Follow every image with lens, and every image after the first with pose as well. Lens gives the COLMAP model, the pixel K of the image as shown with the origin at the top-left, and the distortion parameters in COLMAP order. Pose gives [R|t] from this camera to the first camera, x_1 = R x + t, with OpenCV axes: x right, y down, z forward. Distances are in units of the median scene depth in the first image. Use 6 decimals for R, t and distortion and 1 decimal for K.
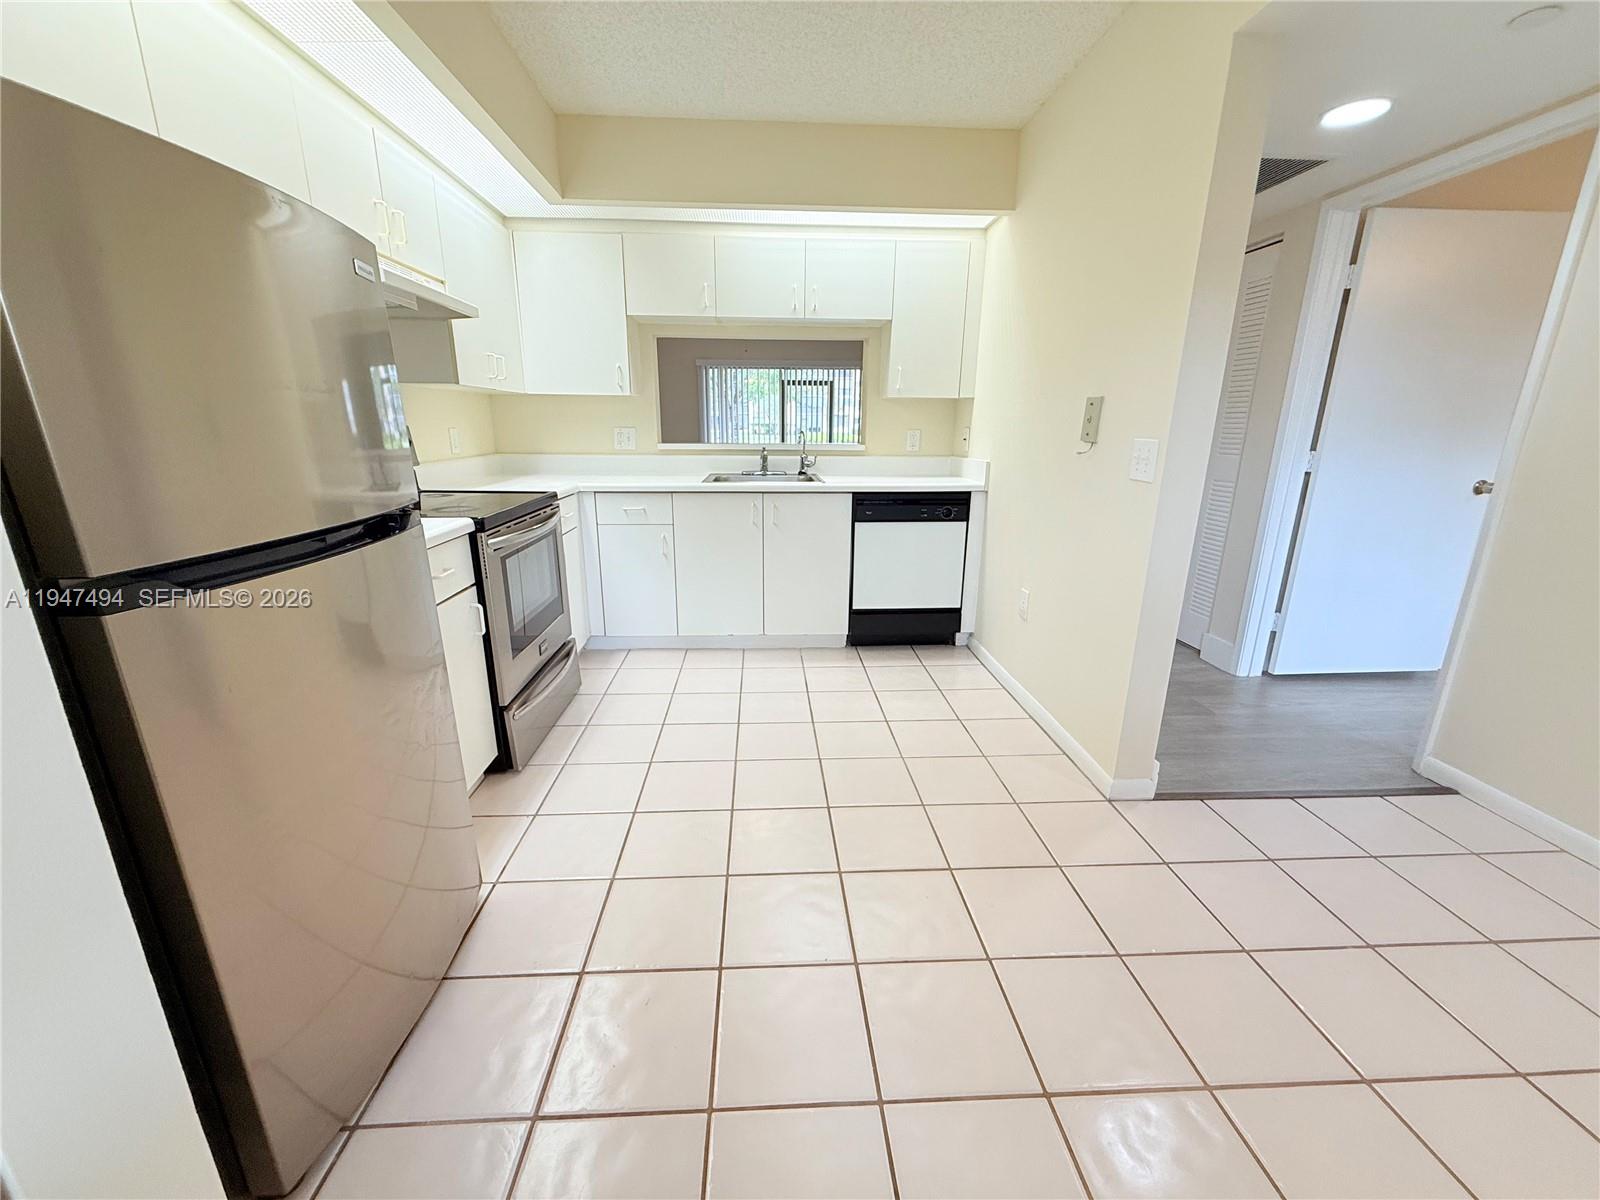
lens RADIAL K [[641.8, 0, 796.5], [0, 641.8, 601.4], [0, 0, 1]] dist [0.001470, -0.000308]
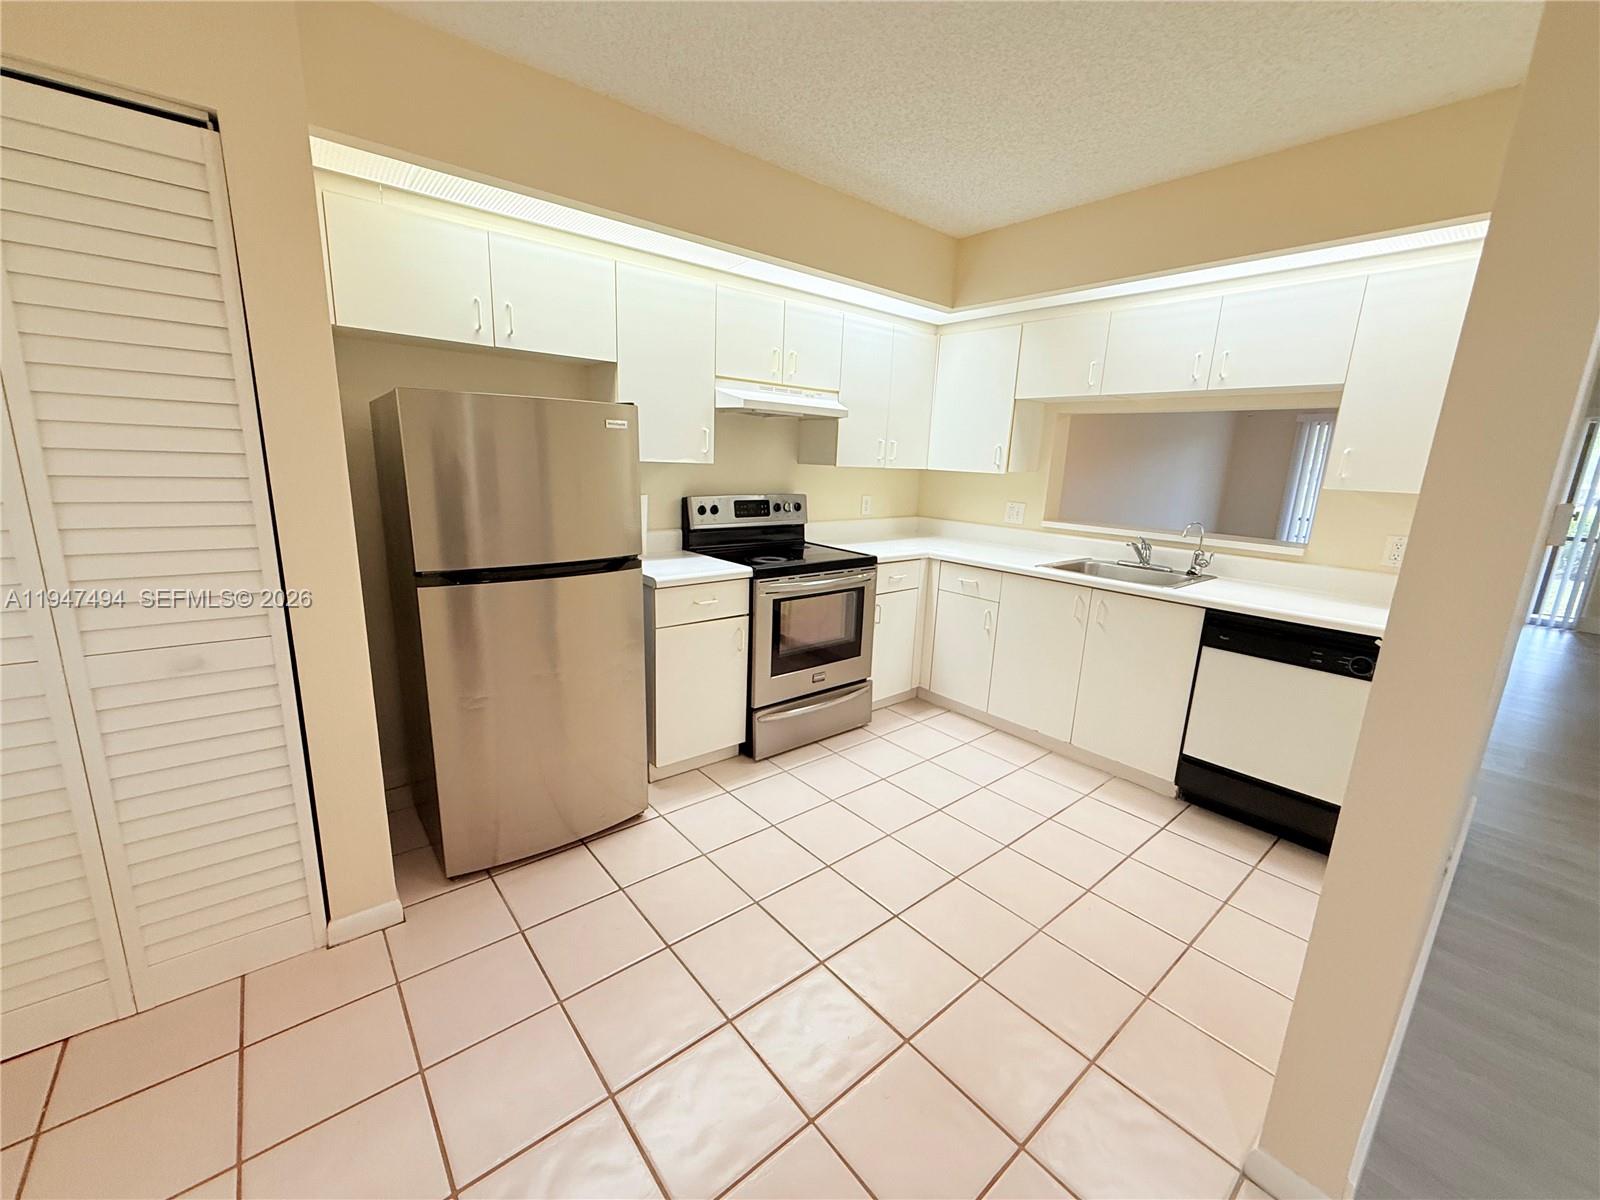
lens RADIAL K [[641.8, 0, 793.6], [0, 641.8, 601.2], [0, 0, 1]] dist [0.001470, -0.000308]
pose [[0.594781, 0.191108, -0.780841, 0.392611], [-0.246652, 0.967864, 0.049001, -0.091226], [0.765113, 0.163451, 0.622805, 0.131549]]
